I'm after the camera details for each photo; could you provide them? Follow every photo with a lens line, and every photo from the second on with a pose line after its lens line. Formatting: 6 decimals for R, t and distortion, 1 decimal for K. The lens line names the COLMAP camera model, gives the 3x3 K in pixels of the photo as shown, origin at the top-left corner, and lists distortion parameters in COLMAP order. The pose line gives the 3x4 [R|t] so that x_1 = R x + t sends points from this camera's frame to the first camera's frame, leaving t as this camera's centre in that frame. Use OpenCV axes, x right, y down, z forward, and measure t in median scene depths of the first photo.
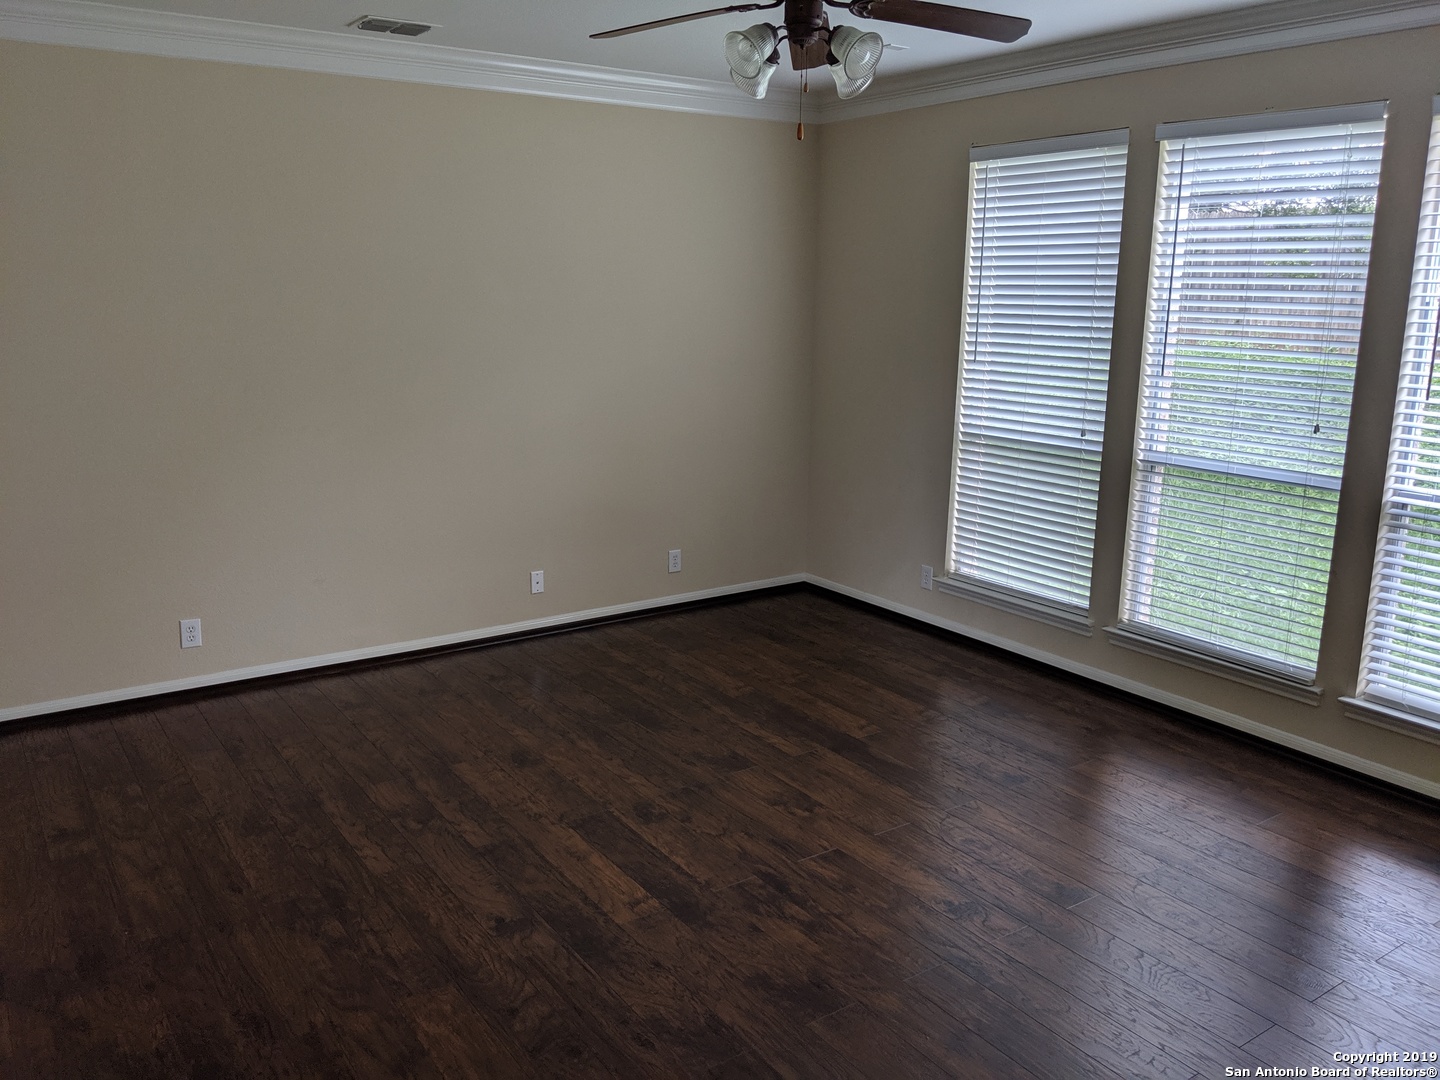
lens RADIAL K [[1146.5, 0, 720.0], [0, 1146.5, 540.0], [0, 0, 1]] dist [0.094742, -0.167900]
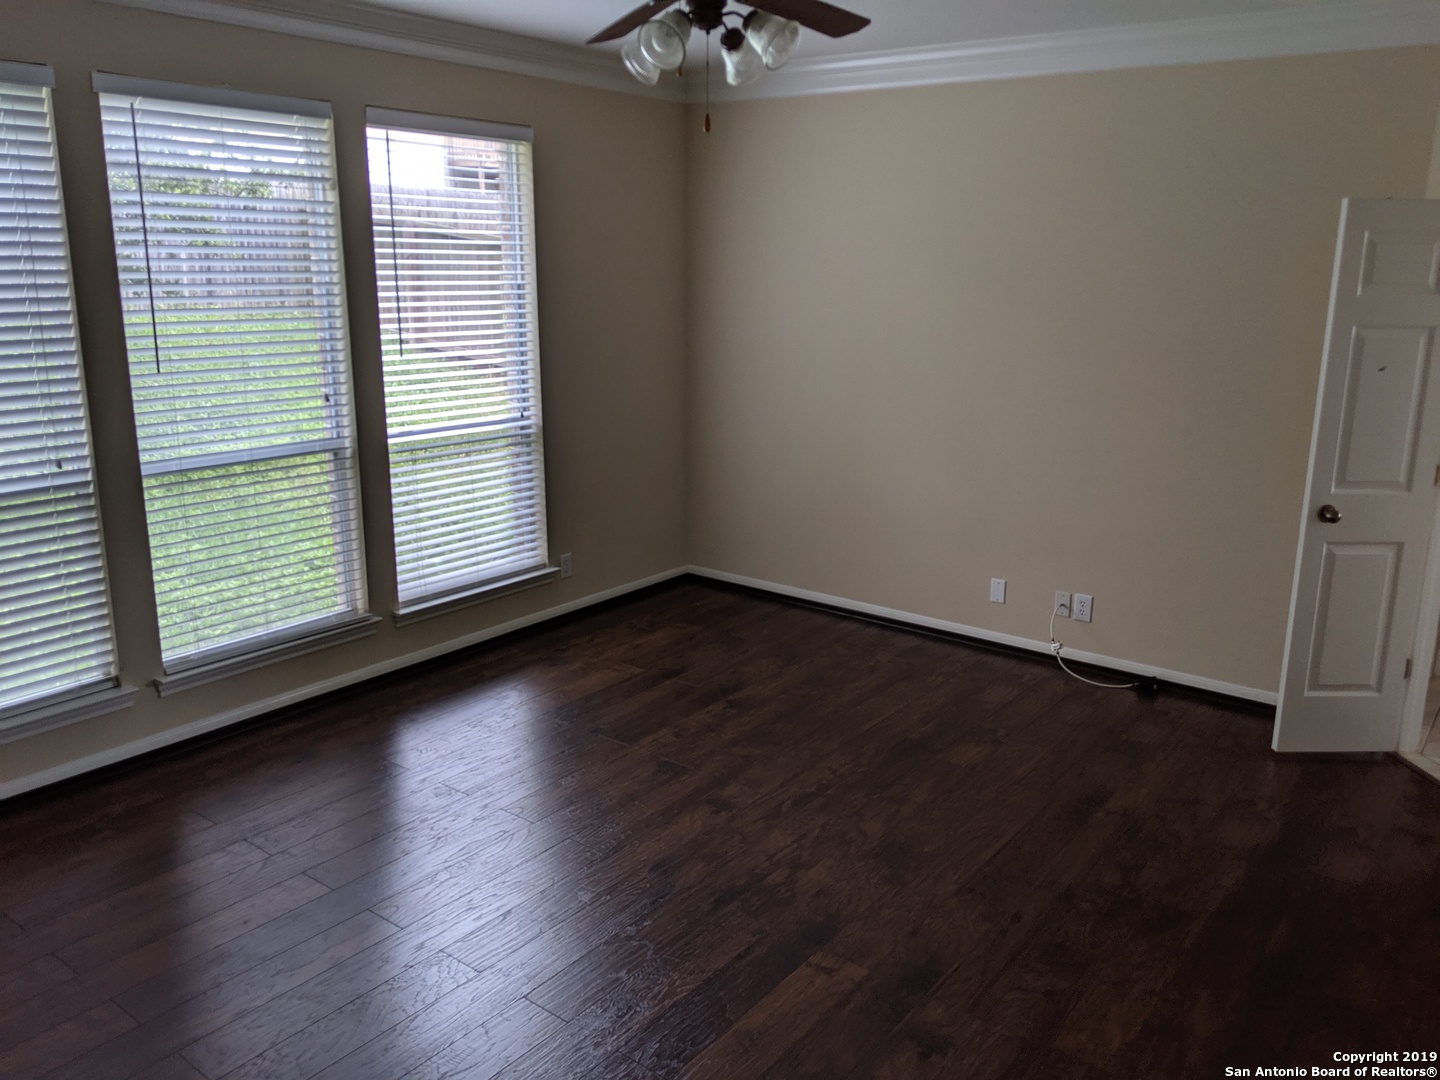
lens RADIAL K [[1146.5, 0, 720.0], [0, 1146.5, 540.0], [0, 0, 1]] dist [0.094742, -0.167900]
pose [[-0.310303, -0.242374, 0.919221, -0.626131], [0.196918, 0.929591, 0.311582, -0.233630], [-0.930019, 0.277696, -0.240727, 0.937805]]
